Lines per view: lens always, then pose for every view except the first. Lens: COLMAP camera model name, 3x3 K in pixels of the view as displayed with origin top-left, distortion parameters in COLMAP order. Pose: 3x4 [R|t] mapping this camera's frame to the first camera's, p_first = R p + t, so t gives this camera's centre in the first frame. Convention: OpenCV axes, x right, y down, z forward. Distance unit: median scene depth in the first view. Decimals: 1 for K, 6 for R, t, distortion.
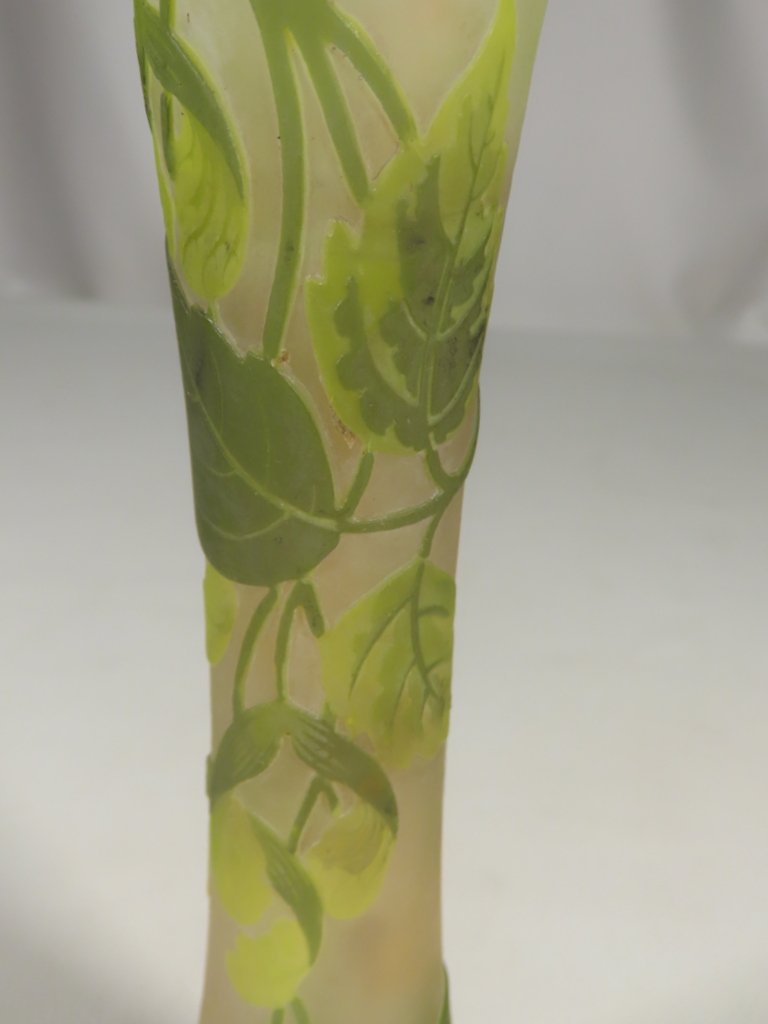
lens RADIAL K [[1047.8, 0, 384.0], [0, 1047.8, 512.0], [0, 0, 1]] dist [0.028053, 0.015522]
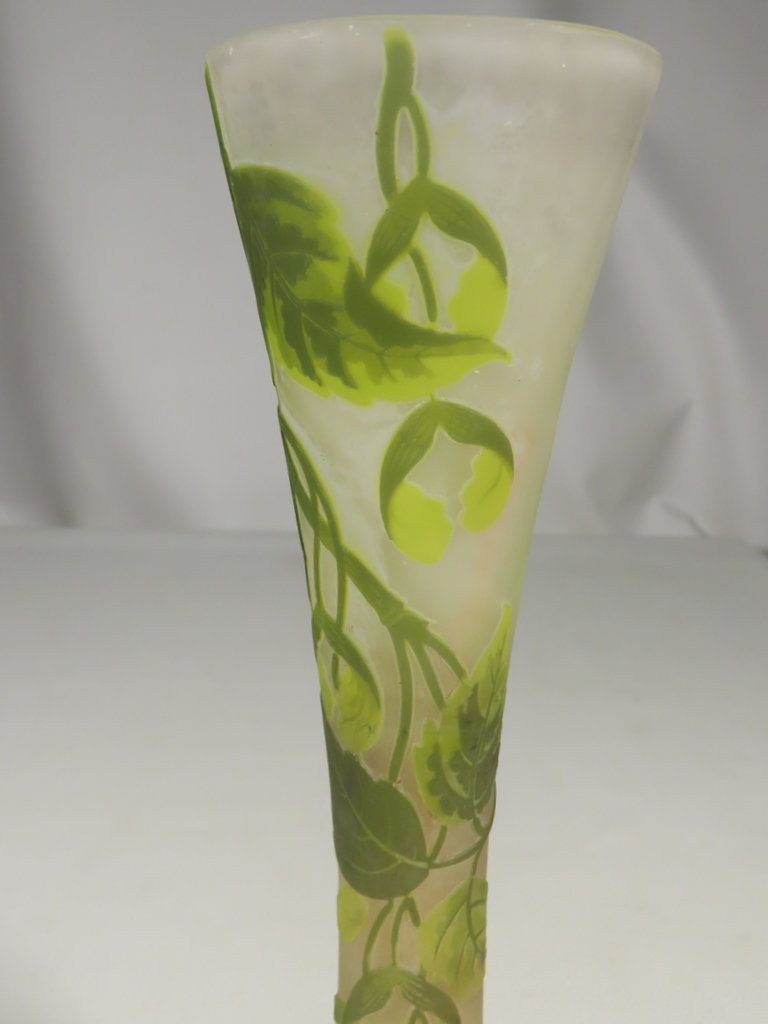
lens RADIAL K [[1047.8, 0, 384.0], [0, 1047.8, 512.0], [0, 0, 1]] dist [0.028053, 0.015522]
pose [[0.996081, -0.048256, 0.074128, -0.233789], [0.057829, 0.989432, -0.132968, -0.367883], [-0.066928, 0.136734, 0.988344, -0.912104]]
